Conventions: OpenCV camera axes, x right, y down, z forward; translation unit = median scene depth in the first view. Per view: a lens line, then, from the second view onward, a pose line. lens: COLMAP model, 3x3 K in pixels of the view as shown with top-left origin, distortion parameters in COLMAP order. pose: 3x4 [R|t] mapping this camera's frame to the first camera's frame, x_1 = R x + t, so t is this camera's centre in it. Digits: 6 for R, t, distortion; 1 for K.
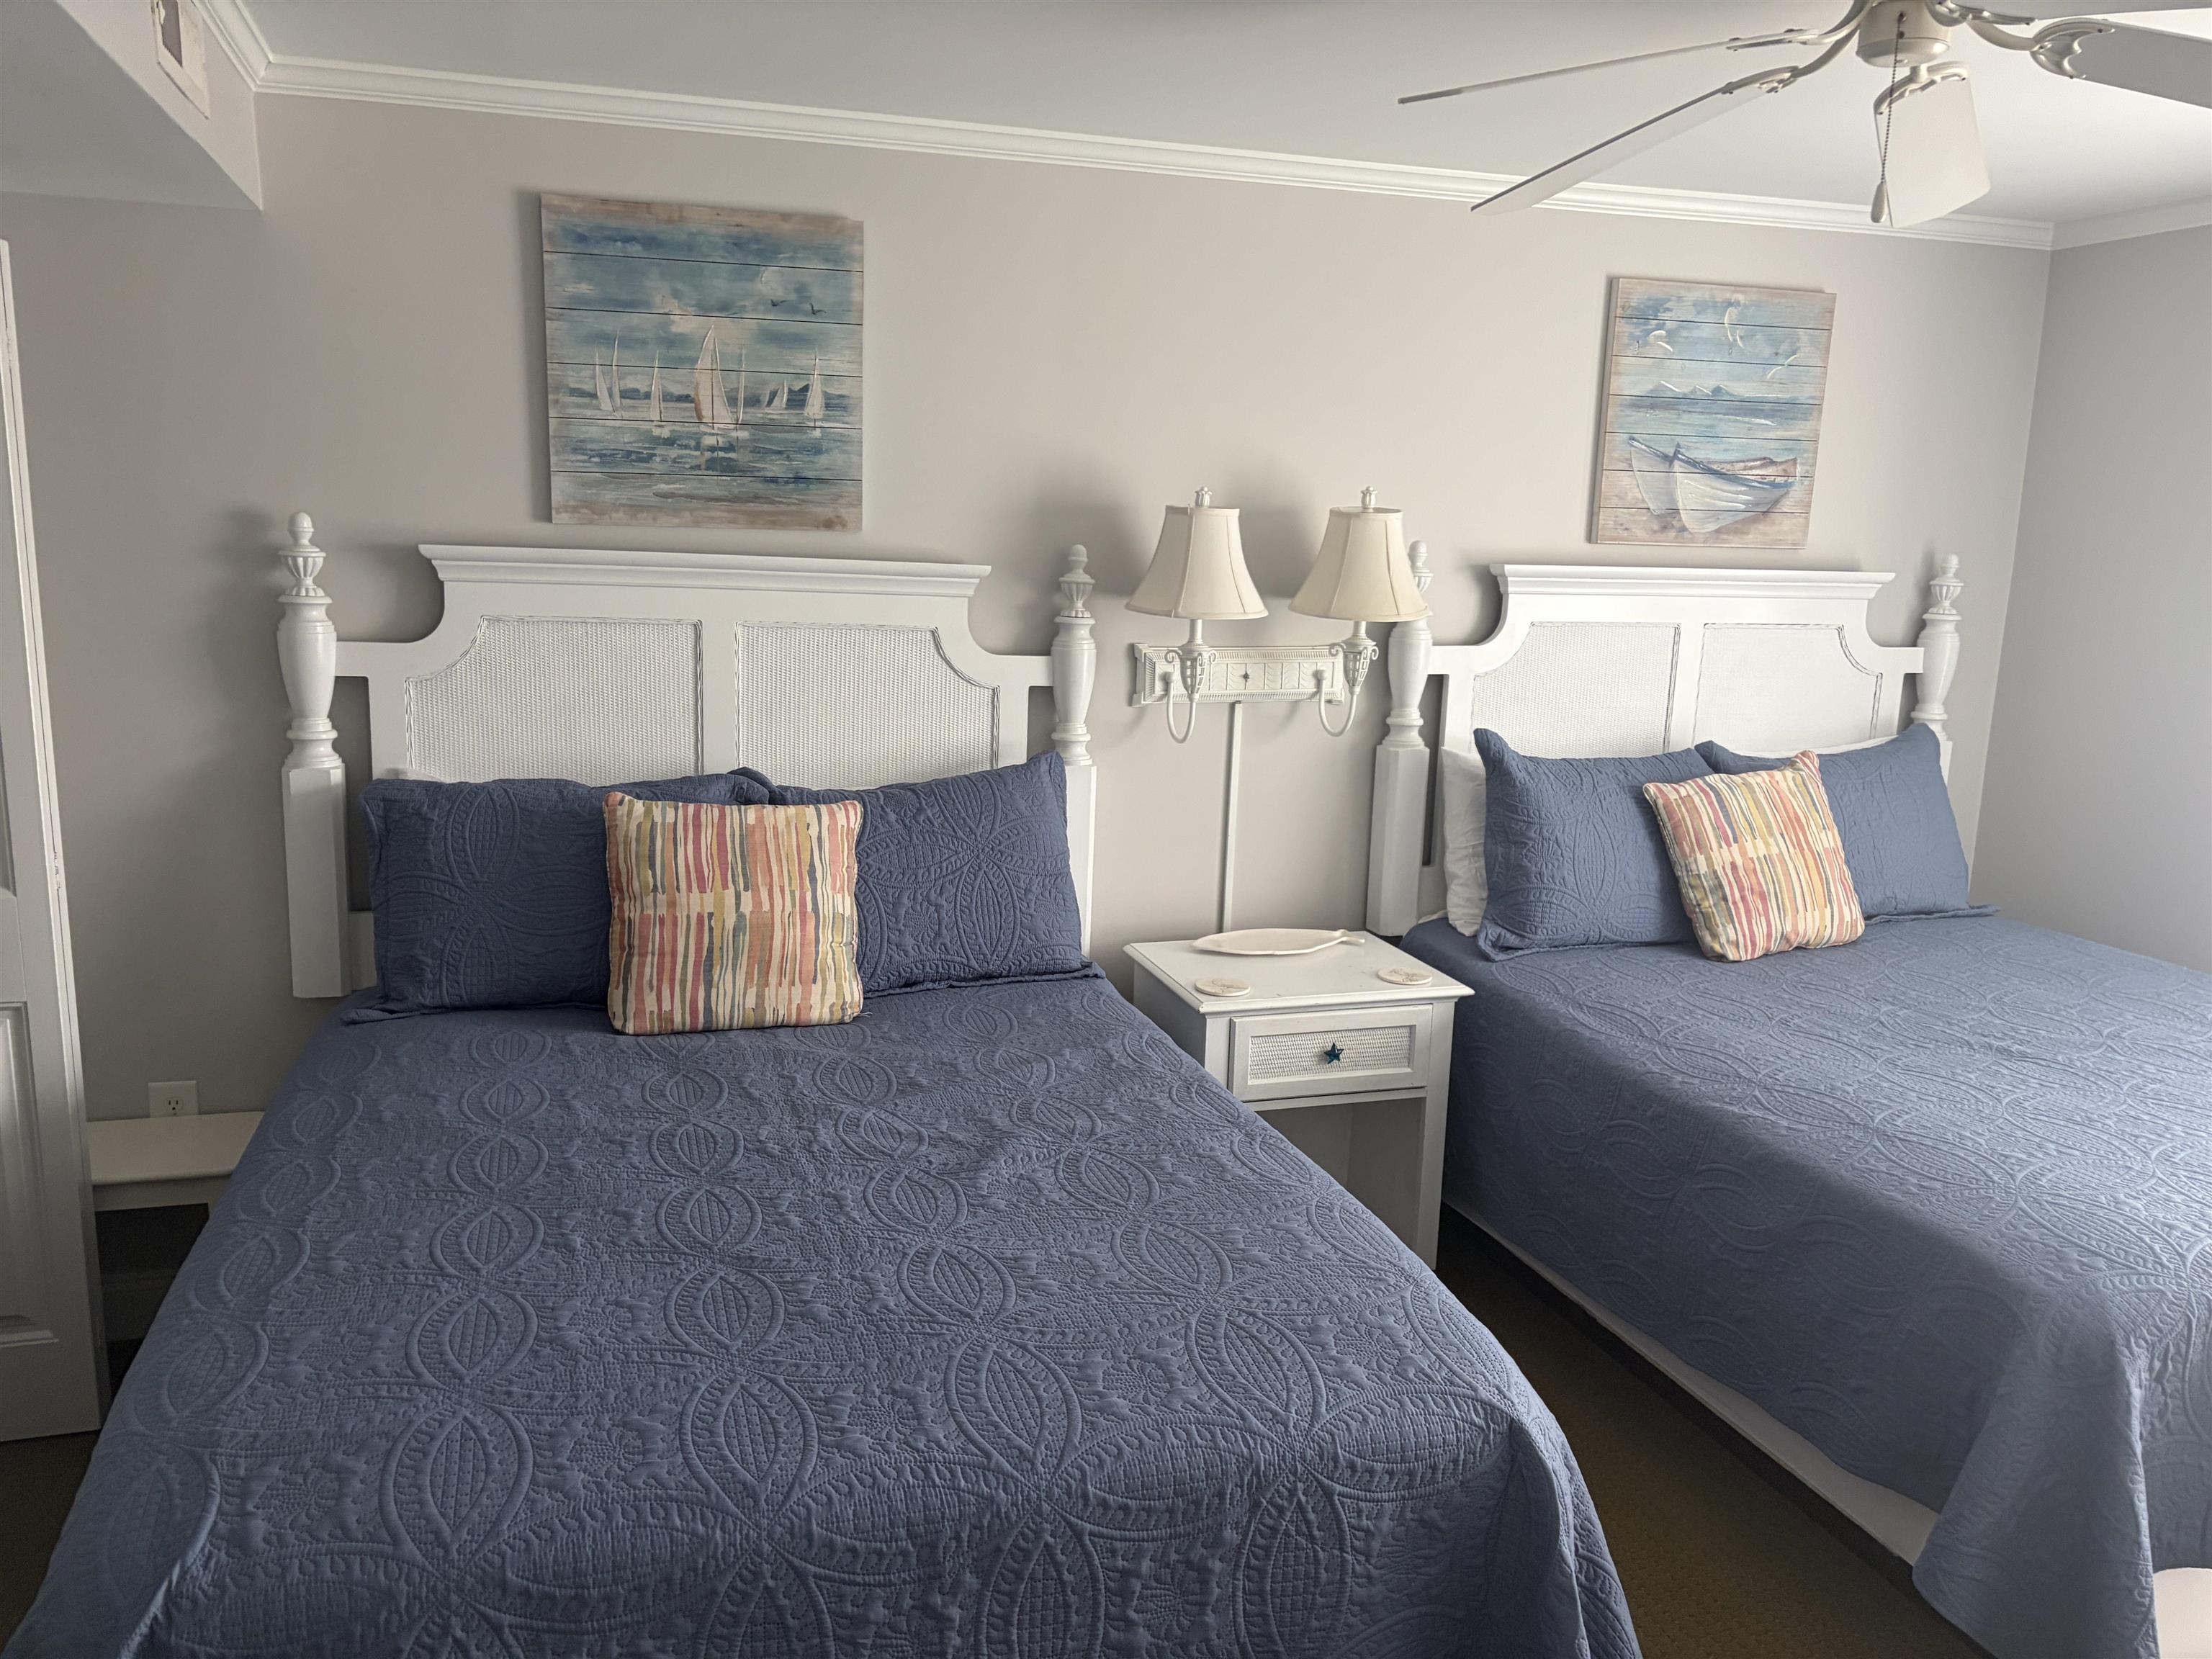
lens RADIAL K [[1650.4, 0, 1095.4], [0, 1650.4, 825.0], [0, 0, 1]] dist [0.056229, -0.053281]
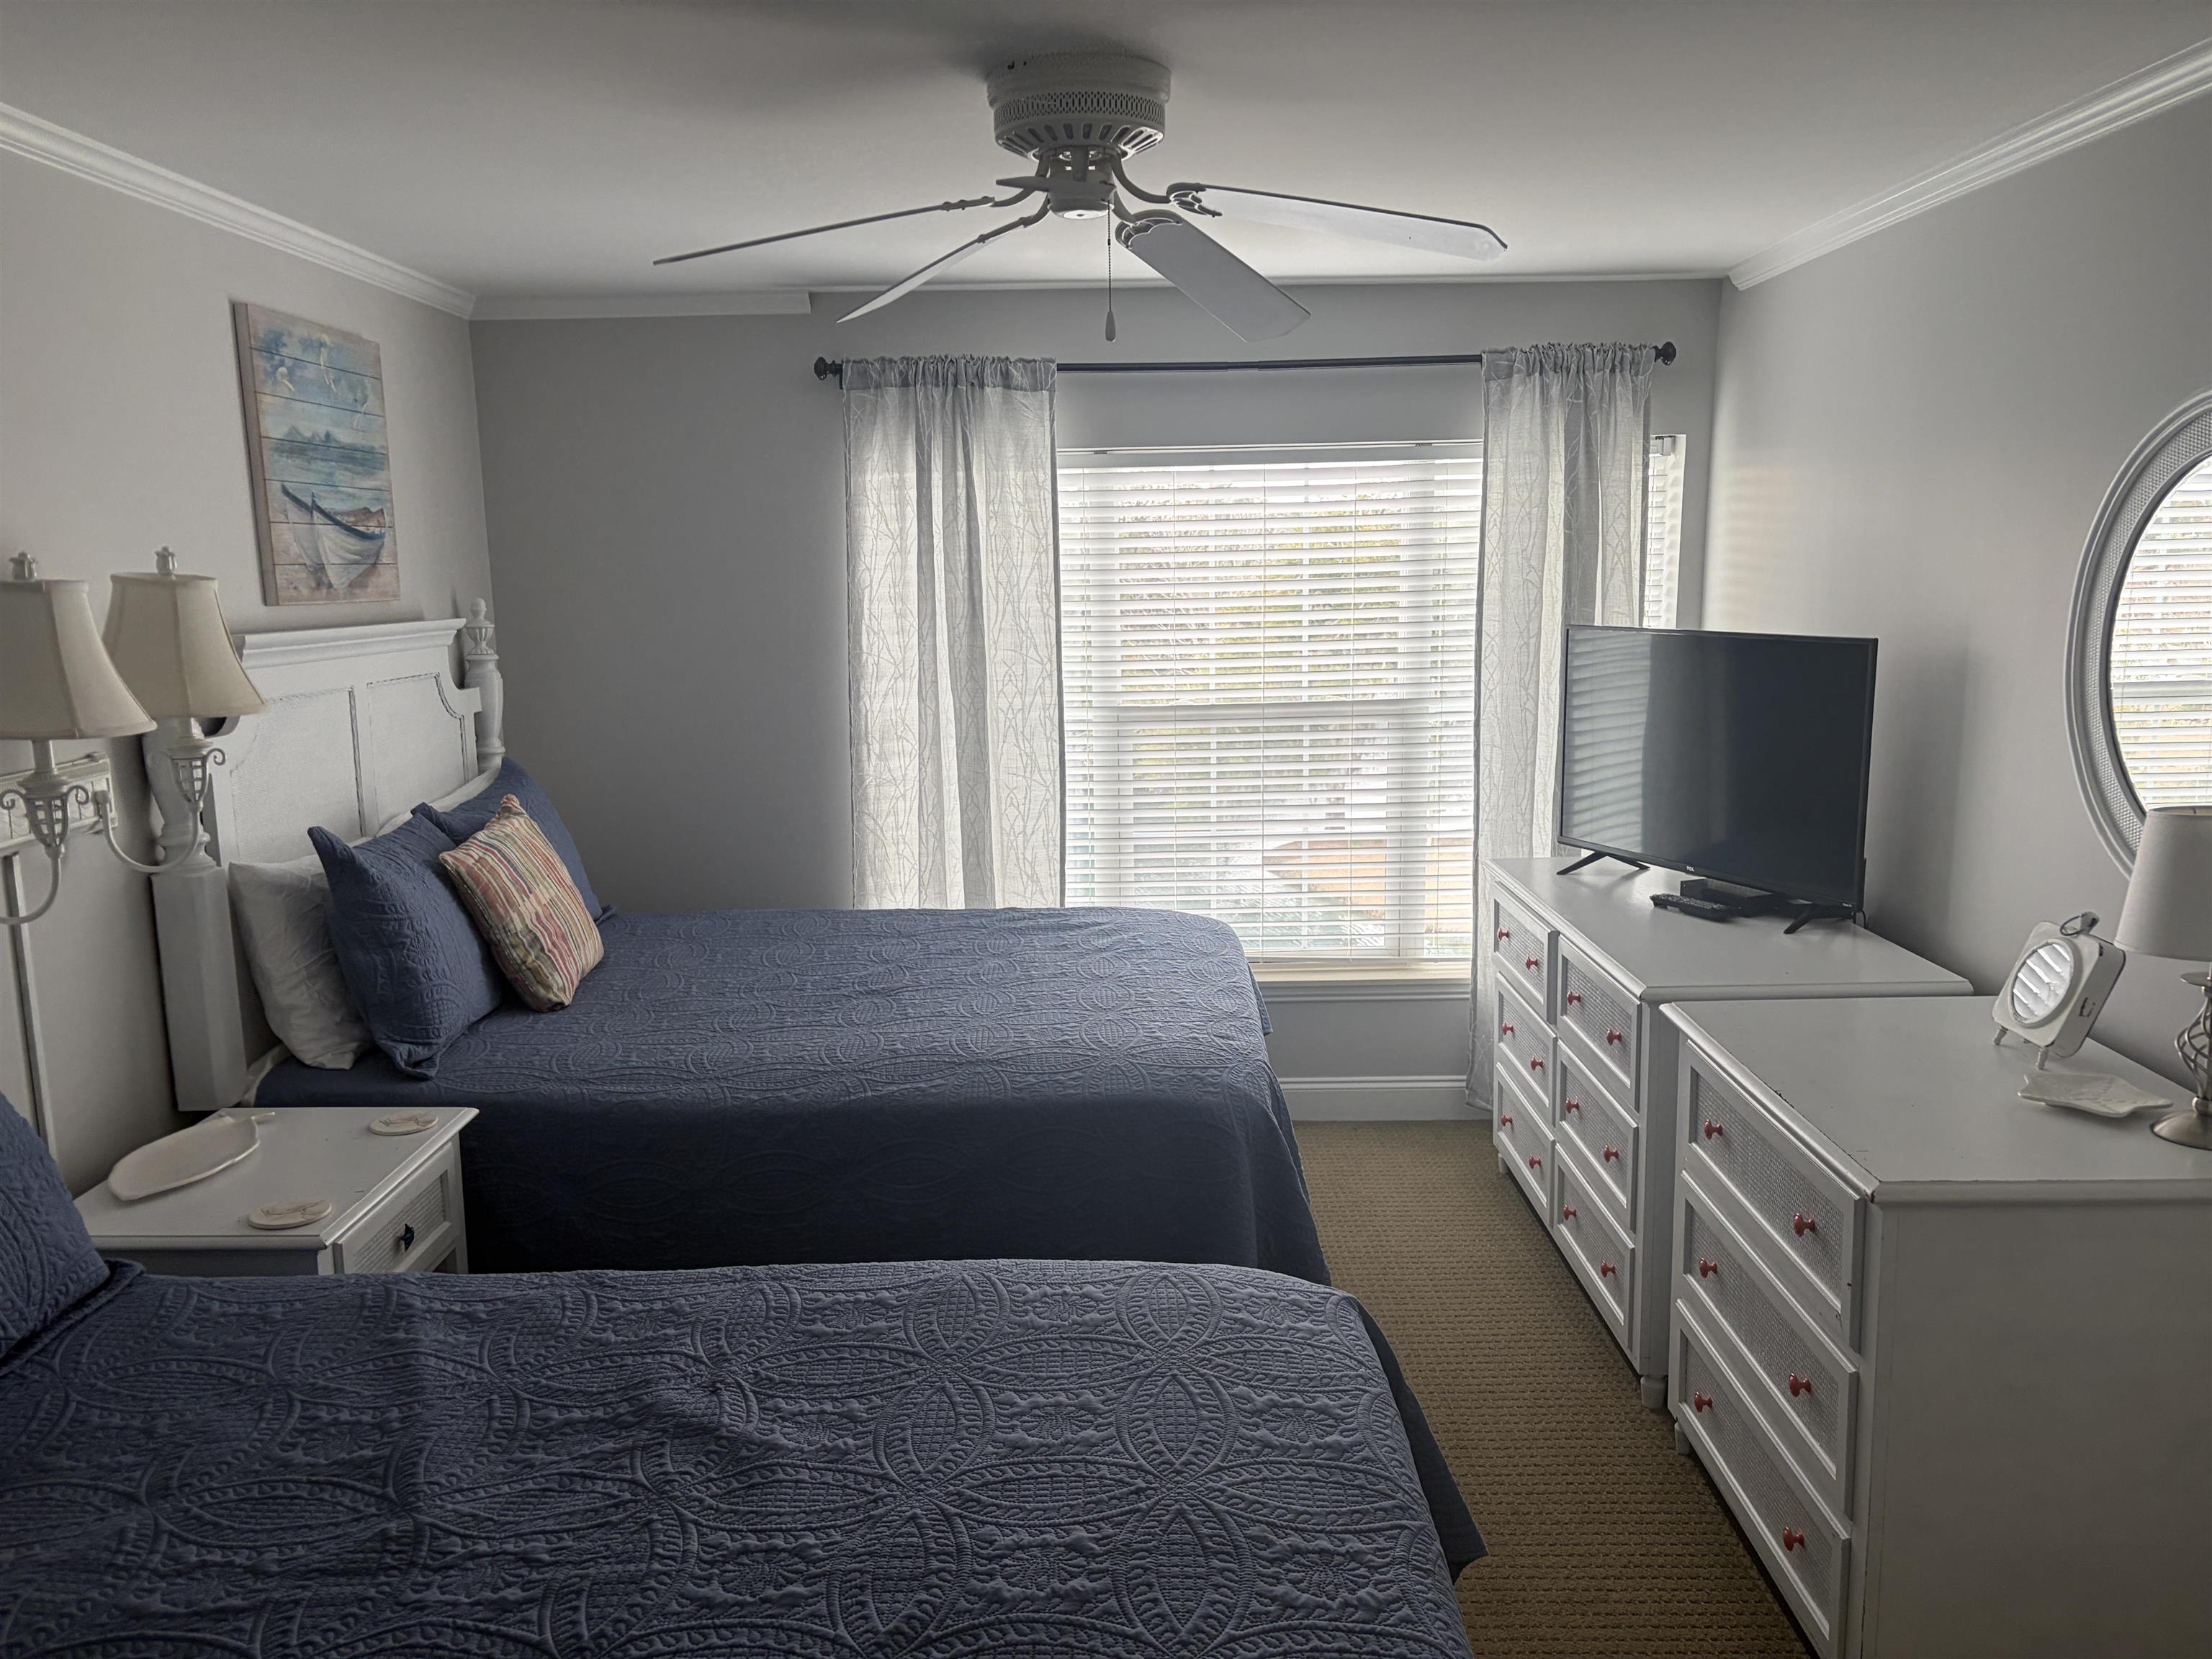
lens RADIAL K [[1650.4, 0, 1095.4], [0, 1650.4, 825.0], [0, 0, 1]] dist [0.056229, -0.053281]
pose [[0.317350, -0.180875, 0.930899, -0.430175], [0.197547, 0.972715, 0.121654, -0.083710], [-0.927504, 0.145290, 0.344423, 0.334337]]
